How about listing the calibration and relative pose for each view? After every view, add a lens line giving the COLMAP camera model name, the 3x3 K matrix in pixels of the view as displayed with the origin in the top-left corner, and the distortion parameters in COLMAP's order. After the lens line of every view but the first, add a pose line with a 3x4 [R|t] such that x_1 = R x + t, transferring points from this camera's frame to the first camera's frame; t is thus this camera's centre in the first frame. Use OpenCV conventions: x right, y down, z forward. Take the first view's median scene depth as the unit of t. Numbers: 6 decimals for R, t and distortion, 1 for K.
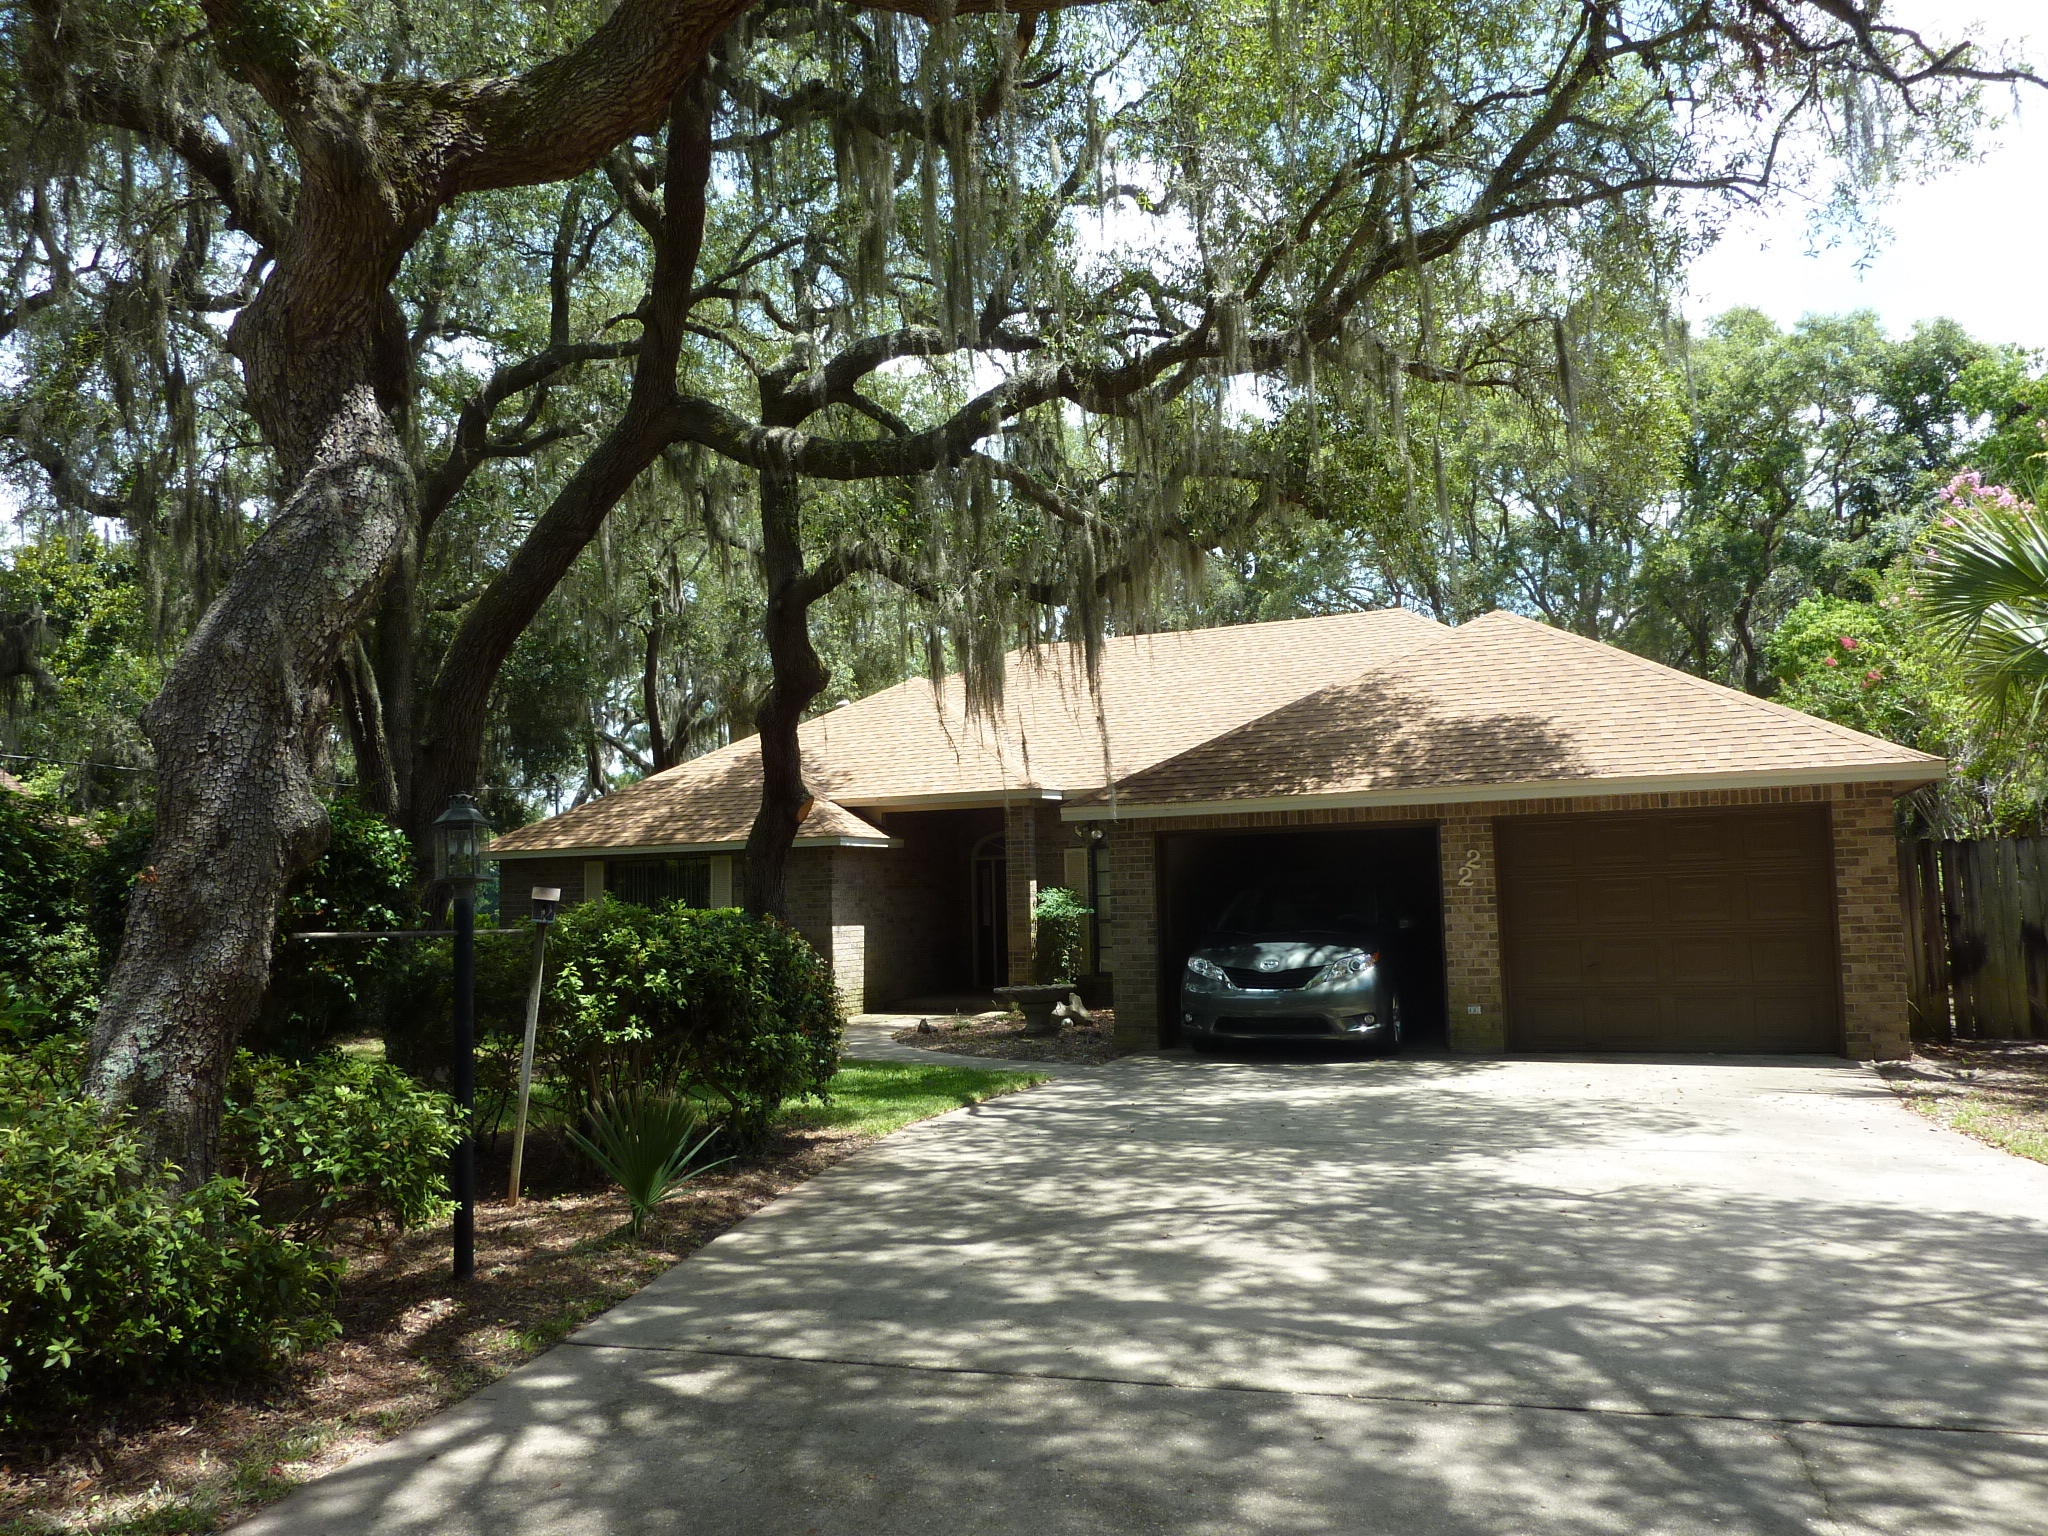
lens RADIAL K [[1566.6, 0, 1024.0], [0, 1566.6, 768.0], [0, 0, 1]] dist [-0.023051, -0.007434]
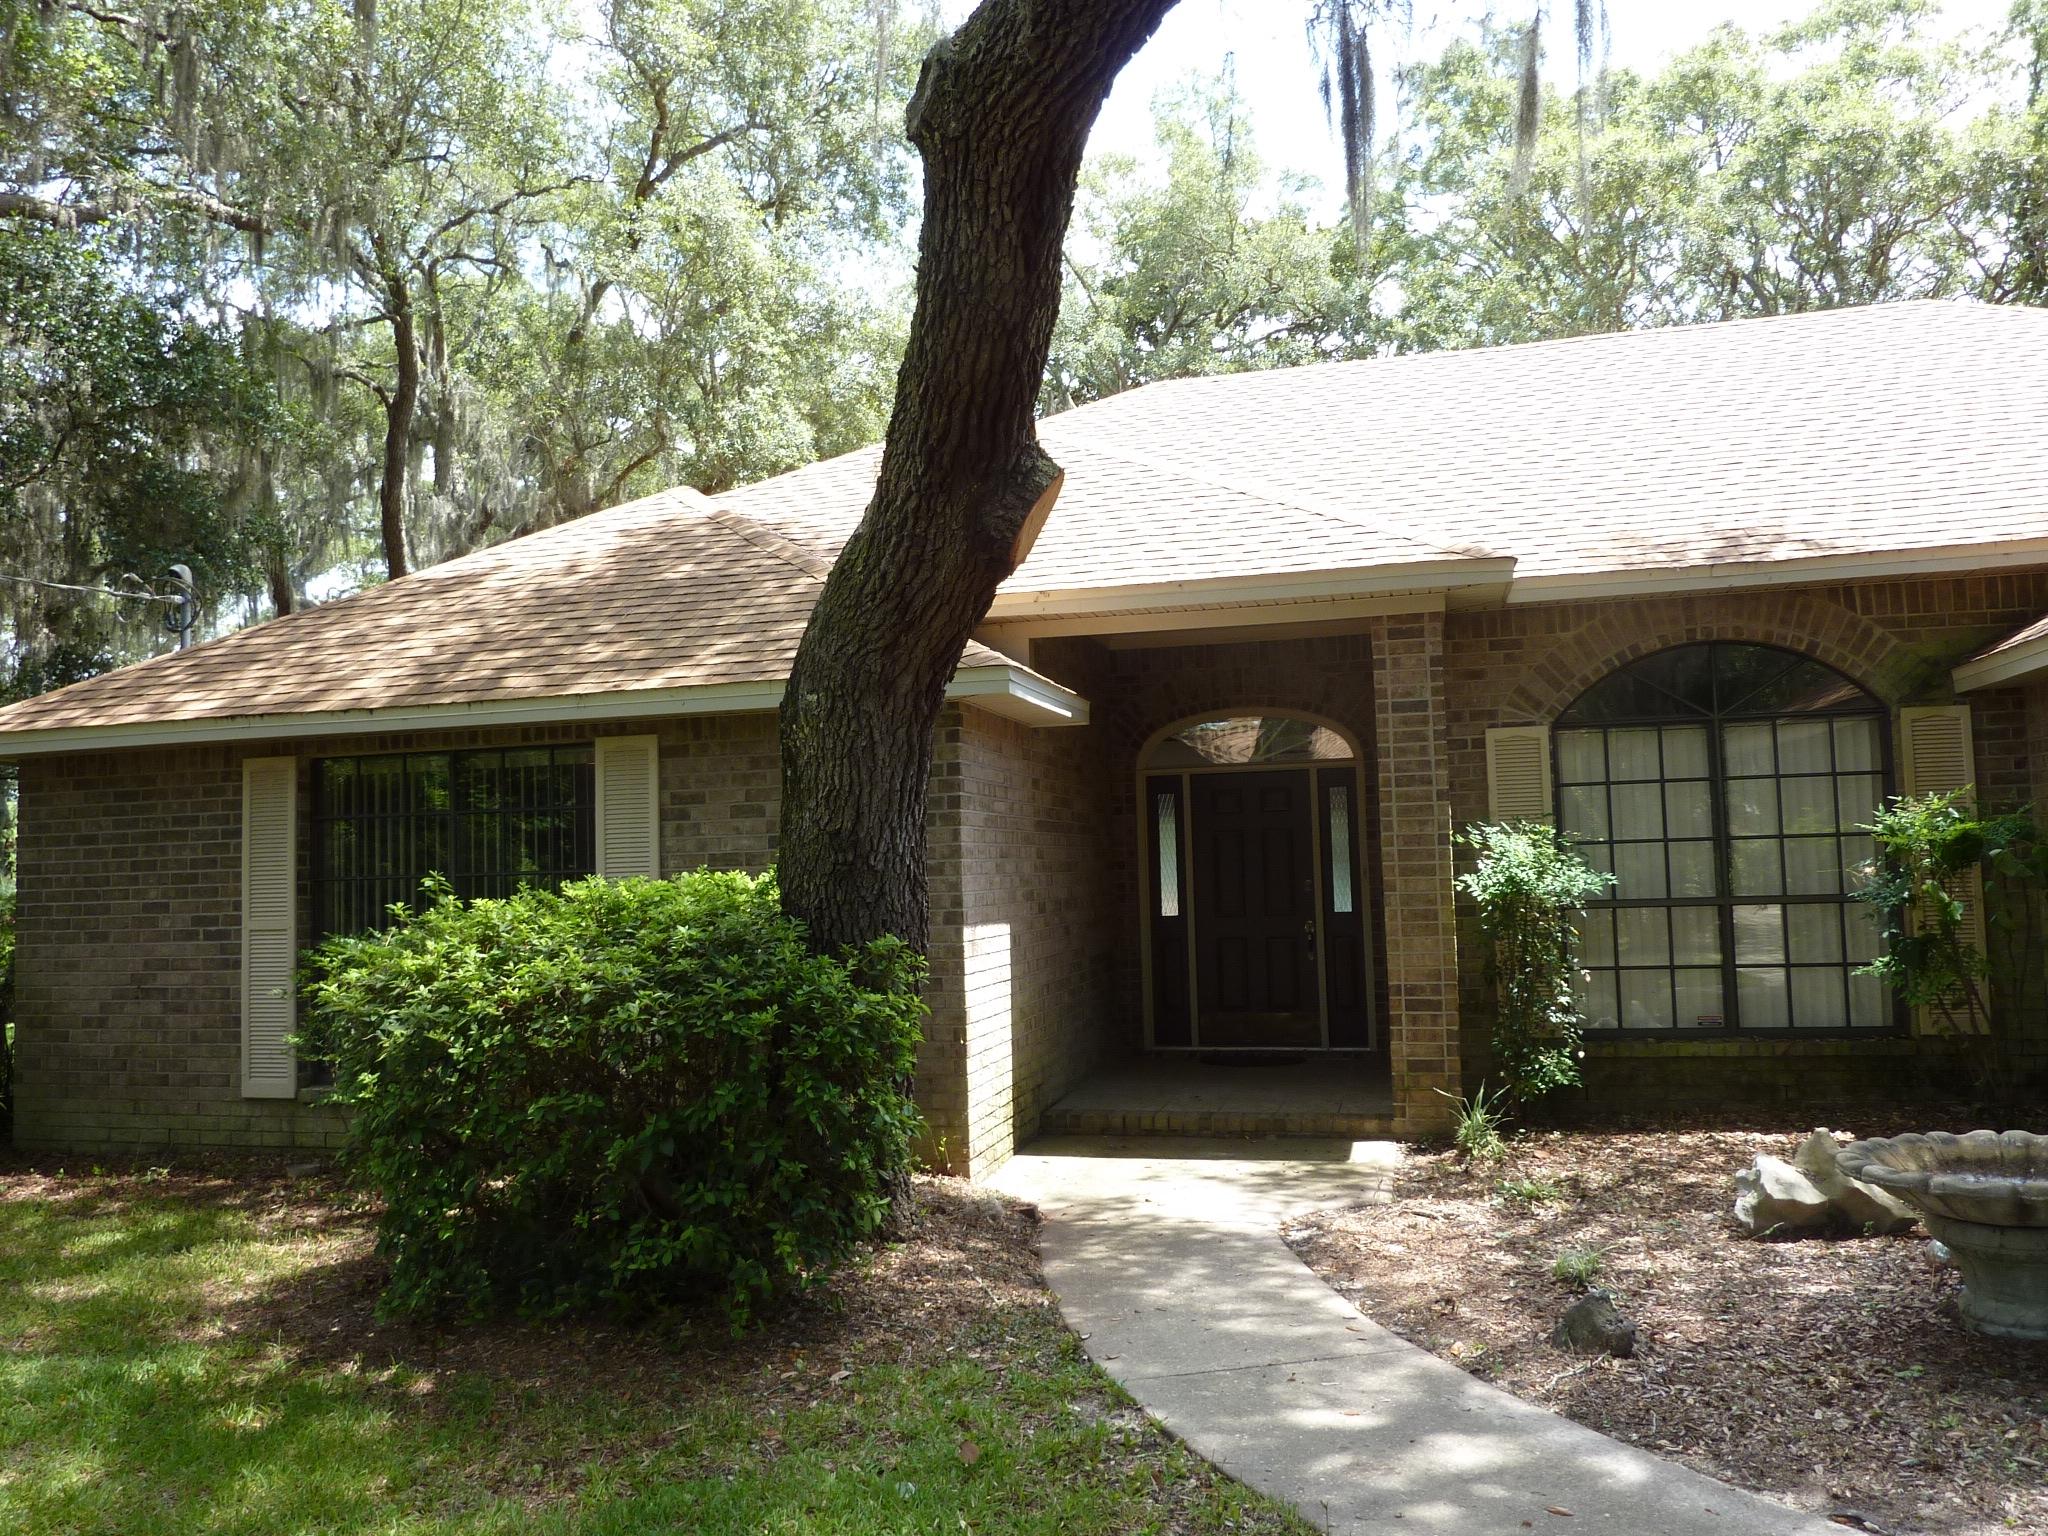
lens RADIAL K [[1566.6, 0, 1024.0], [0, 1566.6, 768.0], [0, 0, 1]] dist [-0.023051, -0.007434]
pose [[0.986594, 0.008151, 0.162990, -0.158738], [-0.012261, 0.999631, 0.024221, 0.052524], [-0.162733, -0.025895, 0.986330, 0.604169]]
